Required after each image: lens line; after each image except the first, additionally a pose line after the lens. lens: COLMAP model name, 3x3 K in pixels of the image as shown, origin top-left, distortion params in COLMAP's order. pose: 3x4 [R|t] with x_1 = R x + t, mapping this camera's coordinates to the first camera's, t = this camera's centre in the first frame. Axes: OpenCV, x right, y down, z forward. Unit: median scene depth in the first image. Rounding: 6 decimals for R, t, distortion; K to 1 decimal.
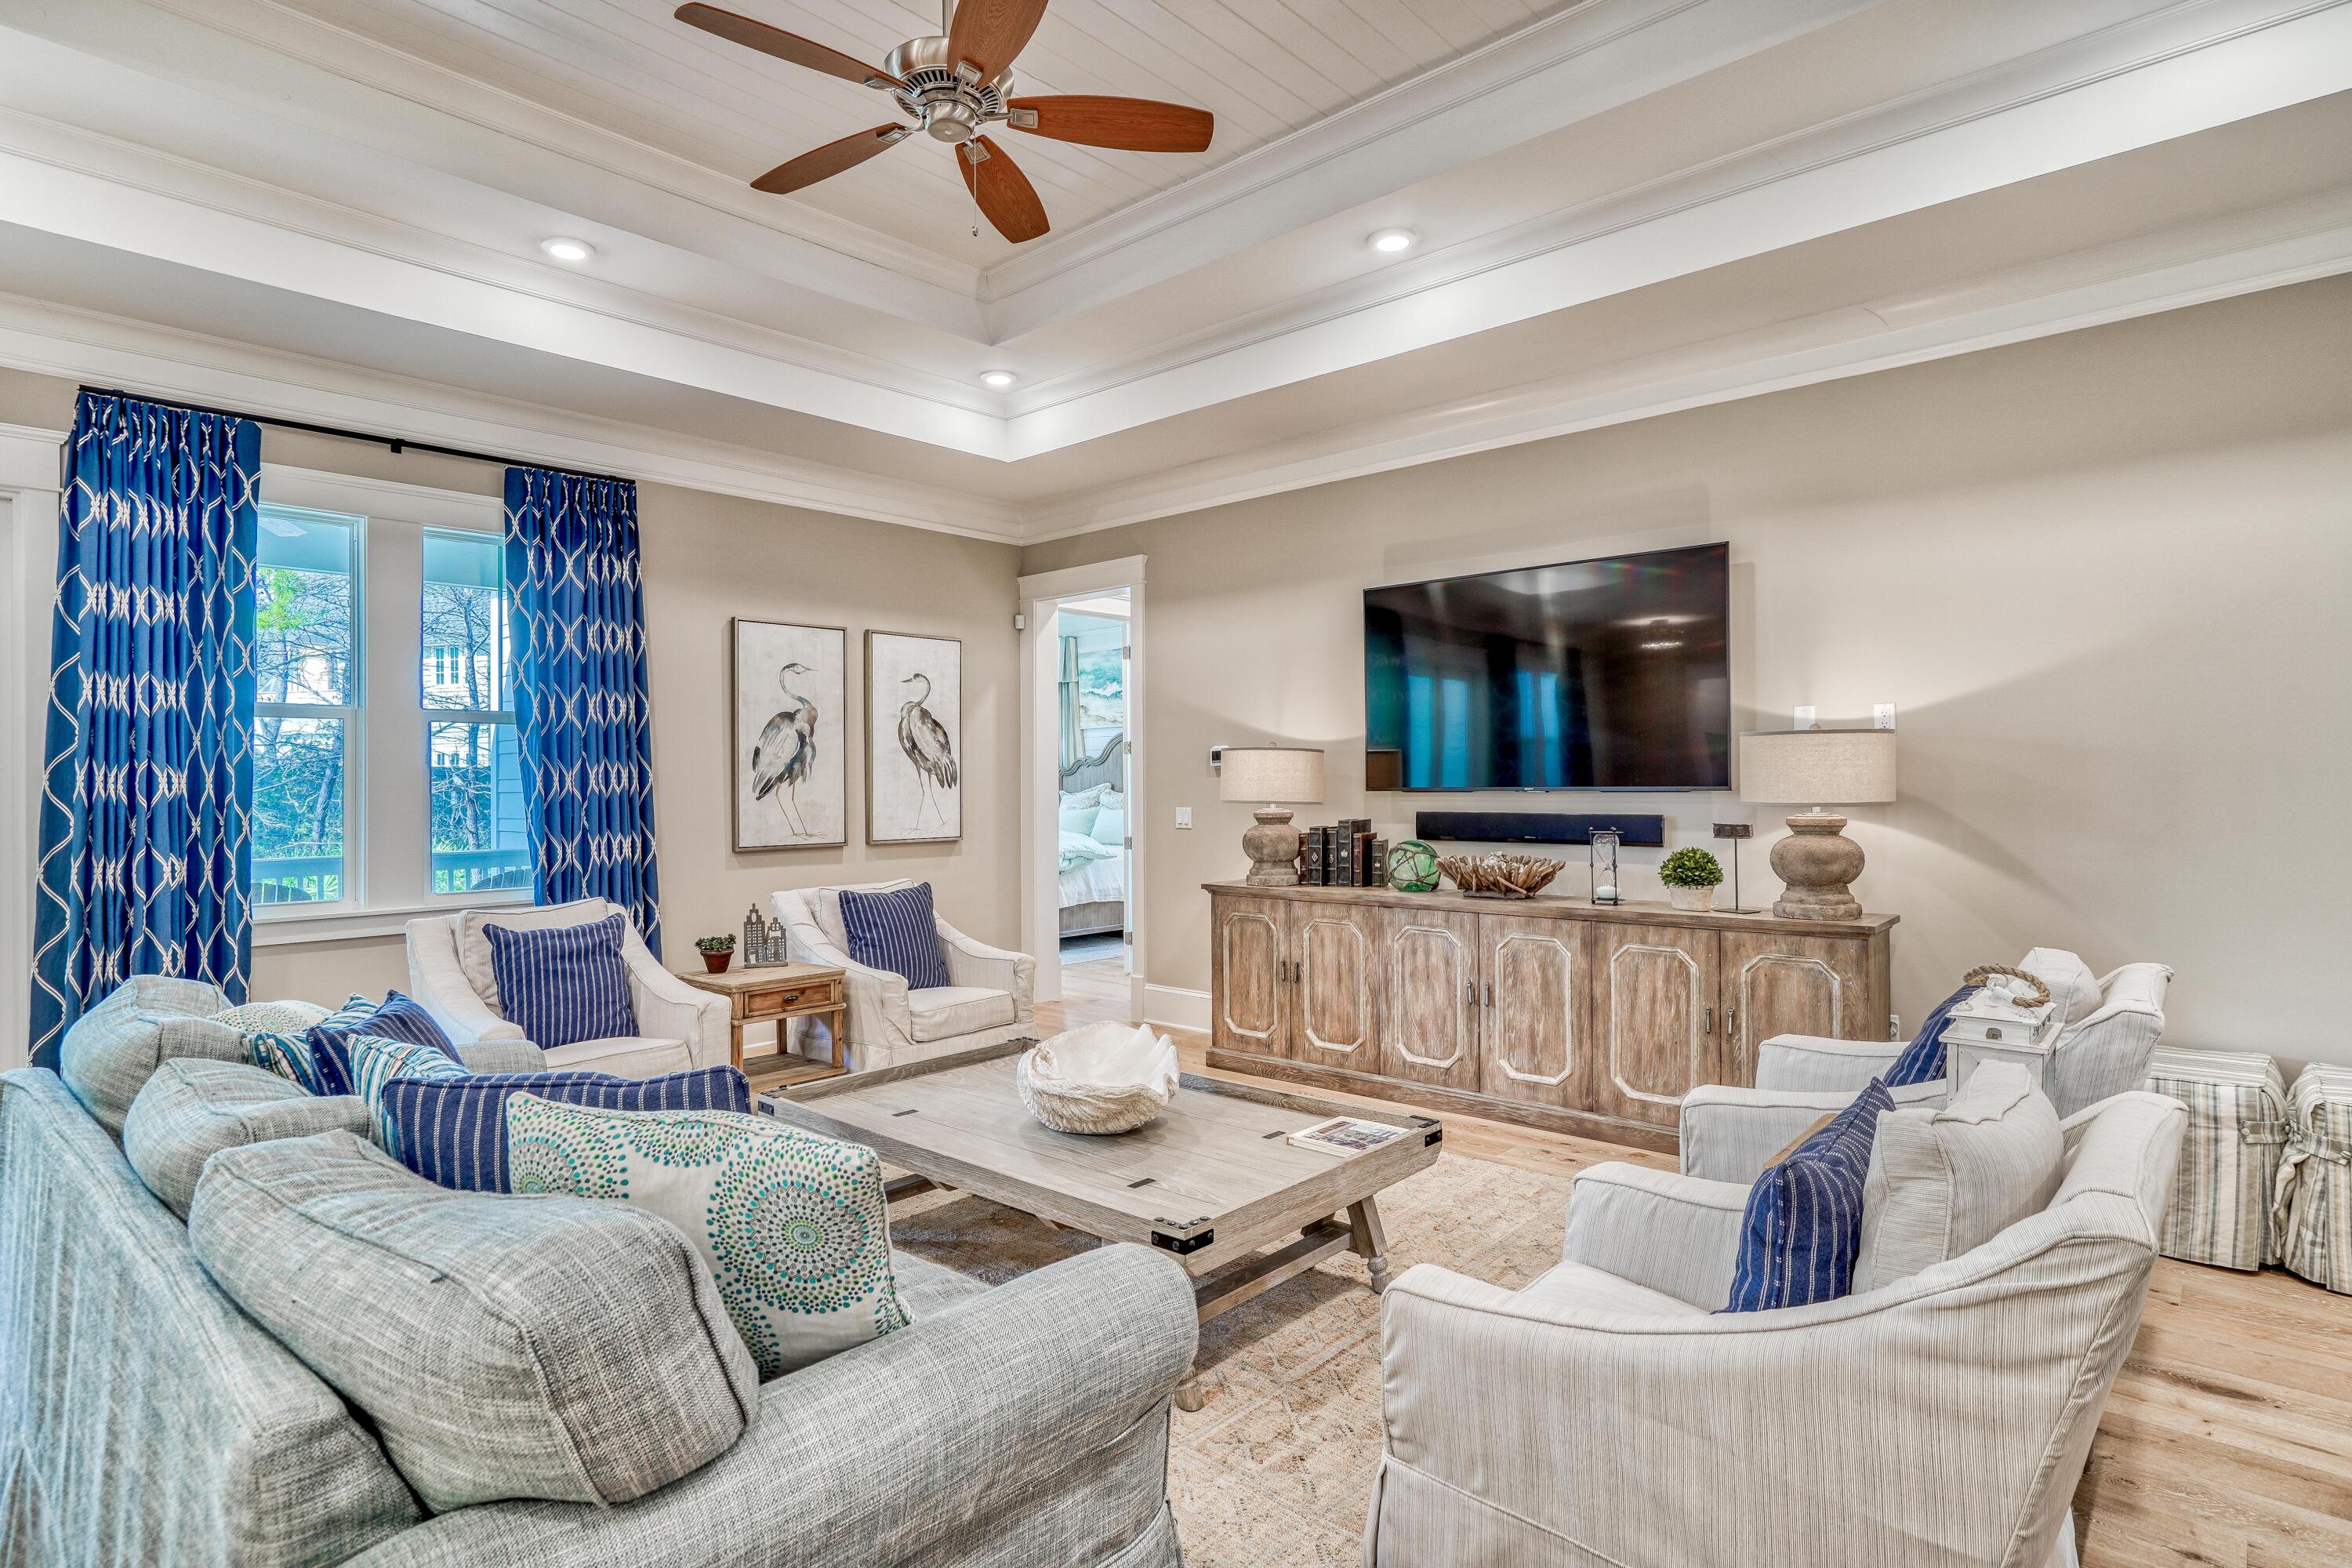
lens RADIAL K [[1219.8, 0, 1182.2], [0, 1219.8, 783.2], [0, 0, 1]] dist [0.000811, 0.000062]
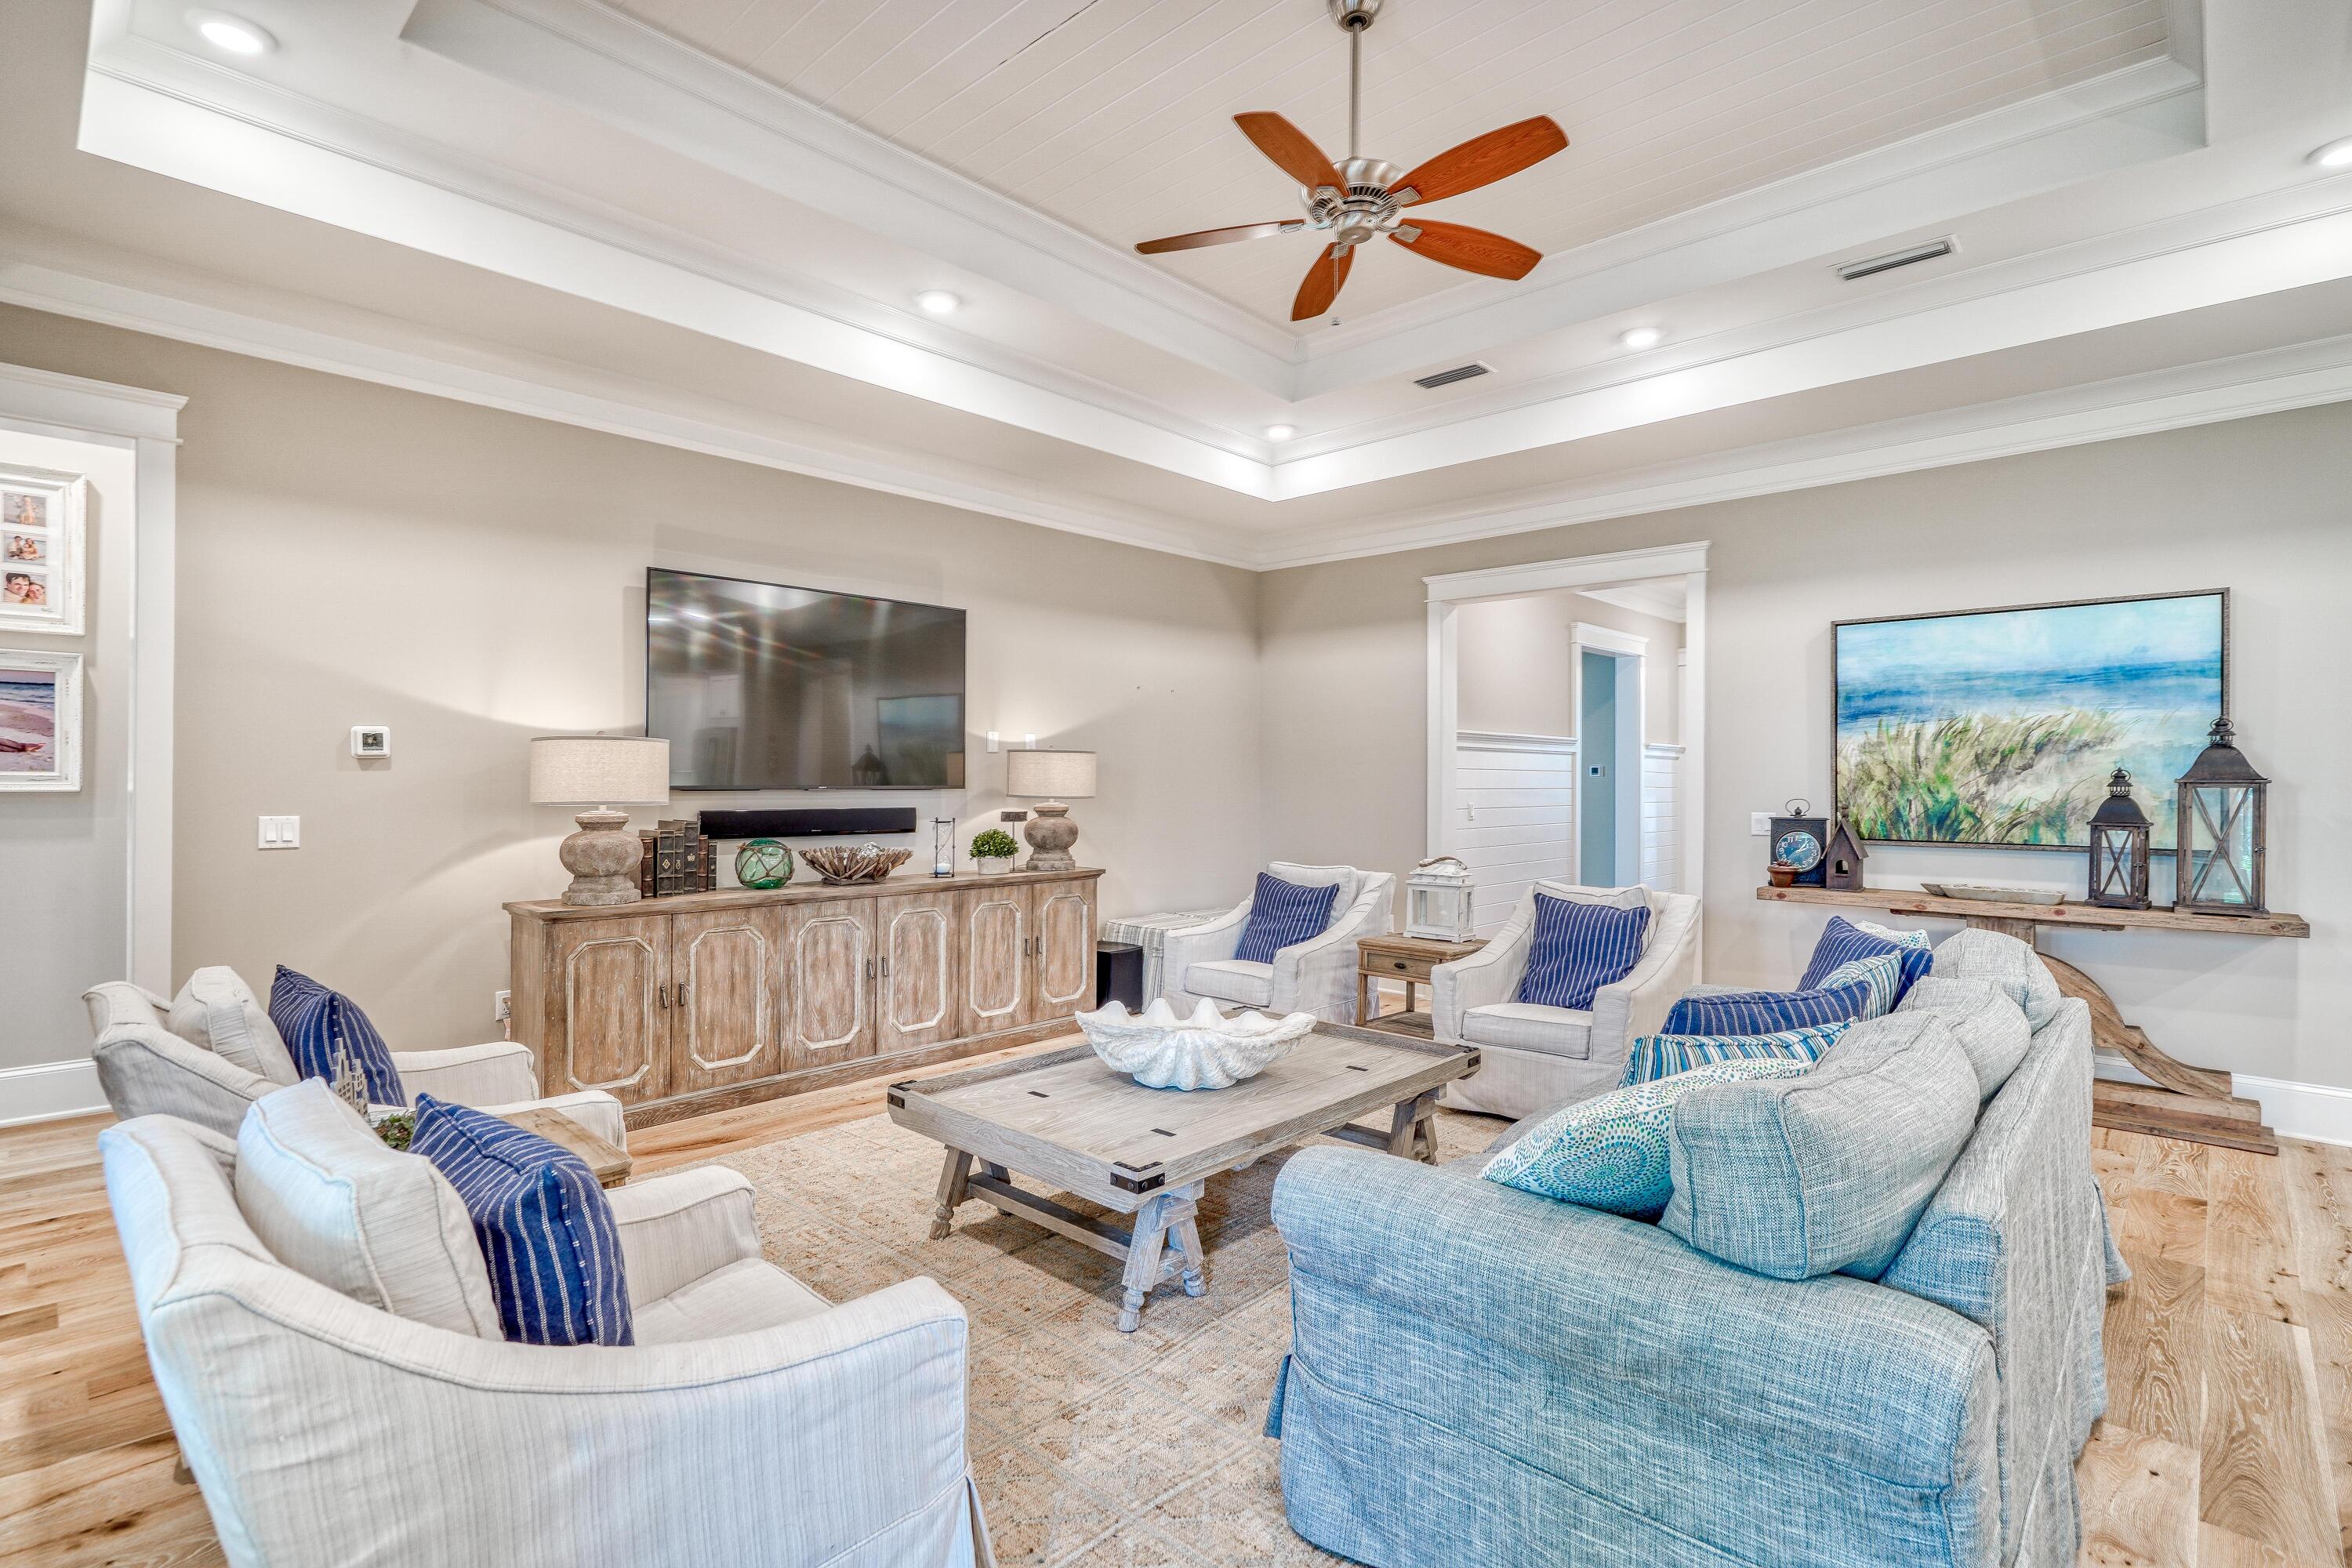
lens RADIAL K [[1093.3, 0, 1182.4], [0, 1093.3, 783.4], [0, 0, 1]] dist [-0.010478, 0.000109]
pose [[0.039223, 0.006733, 0.999208, -0.732750], [-0.001742, 0.999976, -0.006670, 0.006946], [-0.999229, -0.001479, 0.039234, 0.649434]]
